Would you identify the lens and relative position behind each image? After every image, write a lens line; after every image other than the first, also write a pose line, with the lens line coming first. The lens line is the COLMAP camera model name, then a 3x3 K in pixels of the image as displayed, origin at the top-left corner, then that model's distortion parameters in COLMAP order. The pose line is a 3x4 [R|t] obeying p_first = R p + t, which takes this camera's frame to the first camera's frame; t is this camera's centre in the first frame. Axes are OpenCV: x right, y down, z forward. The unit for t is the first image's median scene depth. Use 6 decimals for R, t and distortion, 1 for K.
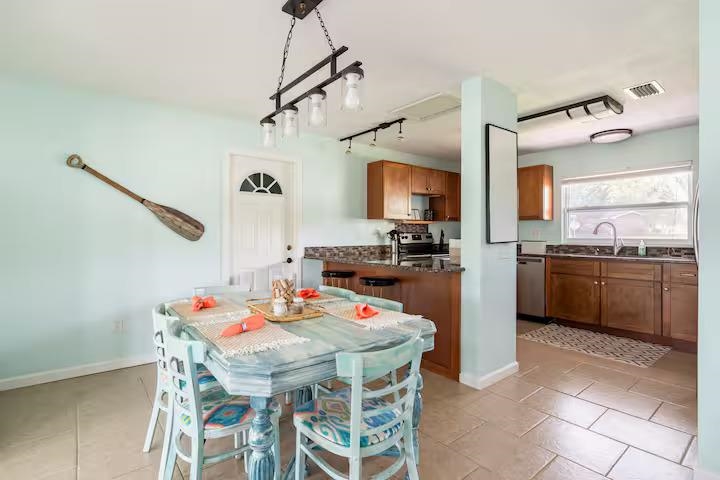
lens RADIAL K [[342.4, 0, 360.0], [0, 342.4, 240.0], [0, 0, 1]] dist [-0.000044, 0.000045]
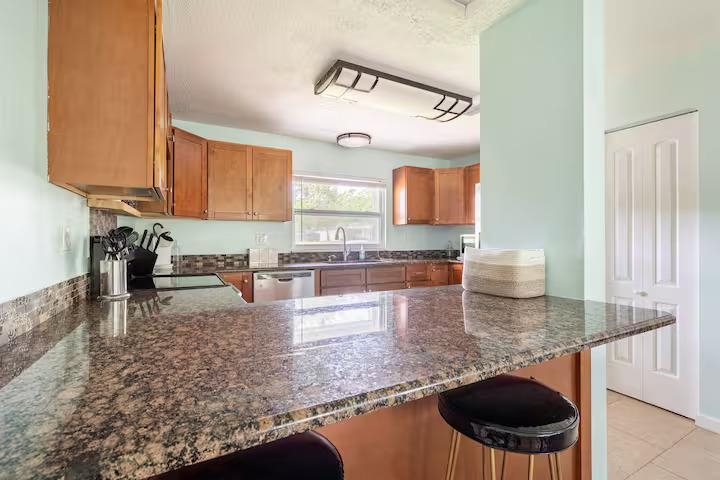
lens RADIAL K [[342.4, 0, 360.0], [0, 342.4, 240.0], [0, 0, 1]] dist [-0.000044, 0.000045]
pose [[0.160134, -0.005280, 0.987081, -0.228792], [0.017657, 0.999841, 0.002484, -0.017906], [-0.986937, 0.017031, 0.160202, 0.802941]]
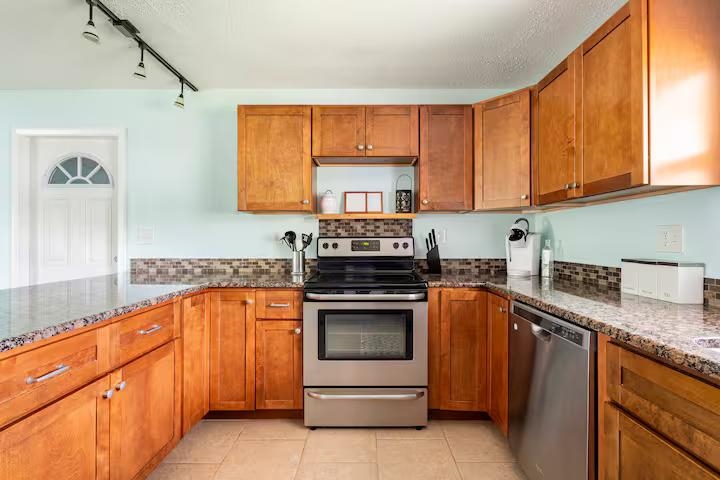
lens RADIAL K [[342.4, 0, 360.0], [0, 342.4, 240.0], [0, 0, 1]] dist [-0.000044, 0.000045]
pose [[0.782216, -0.000829, -0.623007, 0.589068], [-0.010628, 0.999836, -0.014674, -0.010244], [0.622917, 0.018099, 0.782079, 0.725021]]
